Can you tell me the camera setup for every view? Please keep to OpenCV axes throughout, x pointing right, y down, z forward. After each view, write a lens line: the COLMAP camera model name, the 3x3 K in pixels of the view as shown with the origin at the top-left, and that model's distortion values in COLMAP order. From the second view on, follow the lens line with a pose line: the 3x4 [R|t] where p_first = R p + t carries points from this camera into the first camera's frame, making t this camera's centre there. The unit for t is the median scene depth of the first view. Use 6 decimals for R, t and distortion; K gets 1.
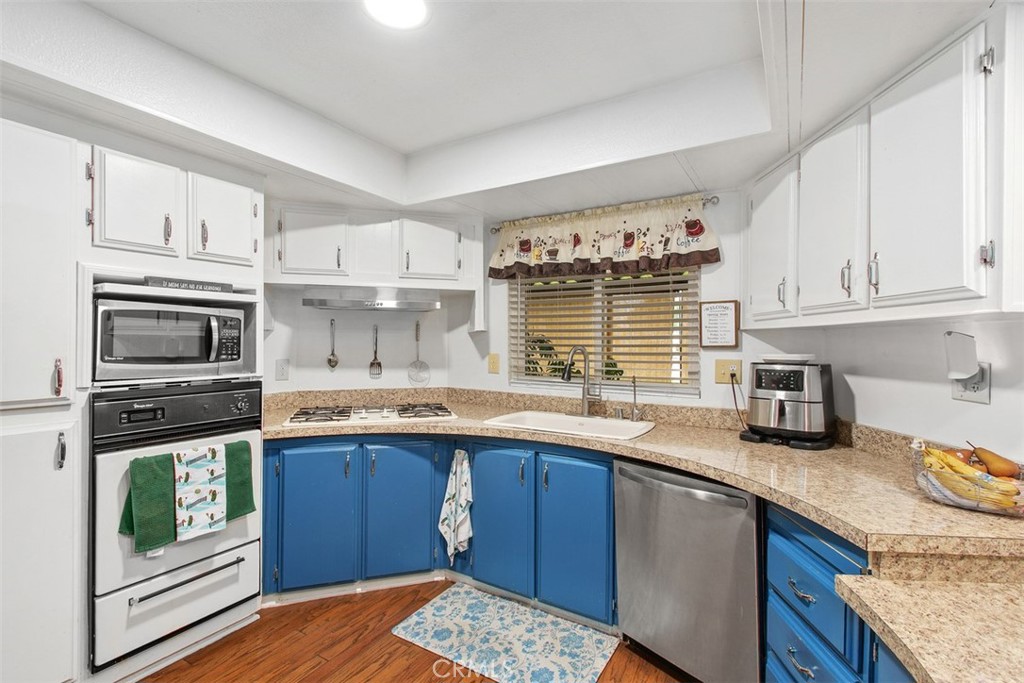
lens RADIAL K [[464.7, 0, 516.8], [0, 464.7, 341.8], [0, 0, 1]] dist [0.001071, -0.001128]
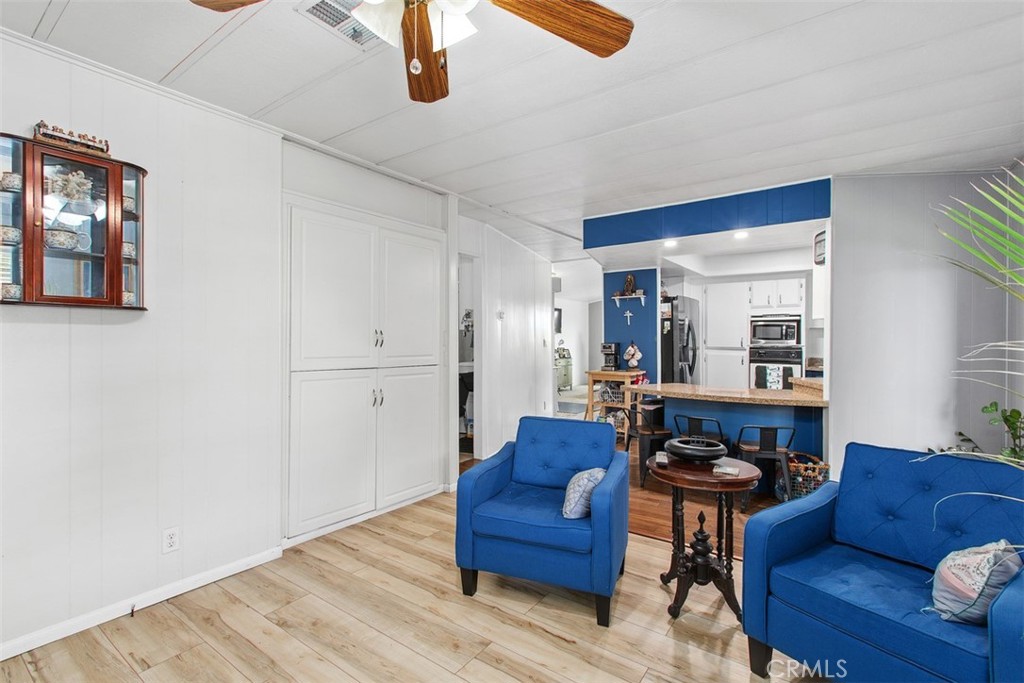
lens RADIAL K [[464.7, 0, 511.2], [0, 464.7, 339.9], [0, 0, 1]] dist [0.001071, -0.001128]
pose [[-0.081107, -0.002234, -0.996703, 2.210486], [-0.006200, 0.999979, -0.001737, 0.051155], [0.996686, 0.006039, -0.081119, -0.468233]]
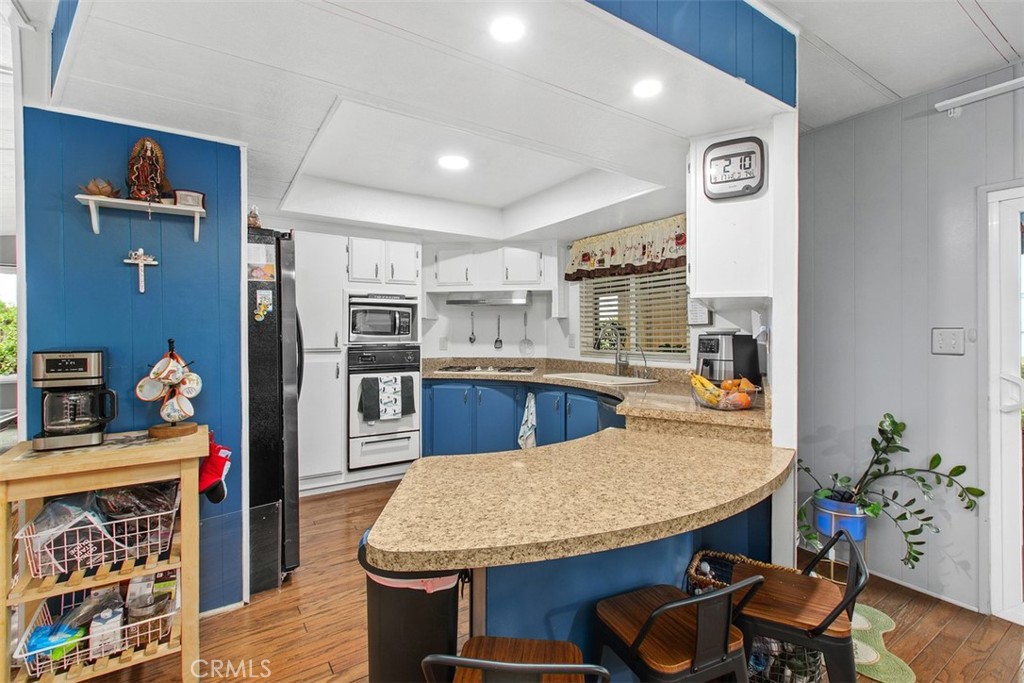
lens RADIAL K [[464.7, 0, 510.0], [0, 464.7, 331.8], [0, 0, 1]] dist [0.001071, -0.001128]
pose [[0.901636, -0.006602, -0.432445, 0.553553], [0.004294, 0.999971, -0.006312, 0.039370], [0.432474, 0.003834, 0.901638, -0.499130]]
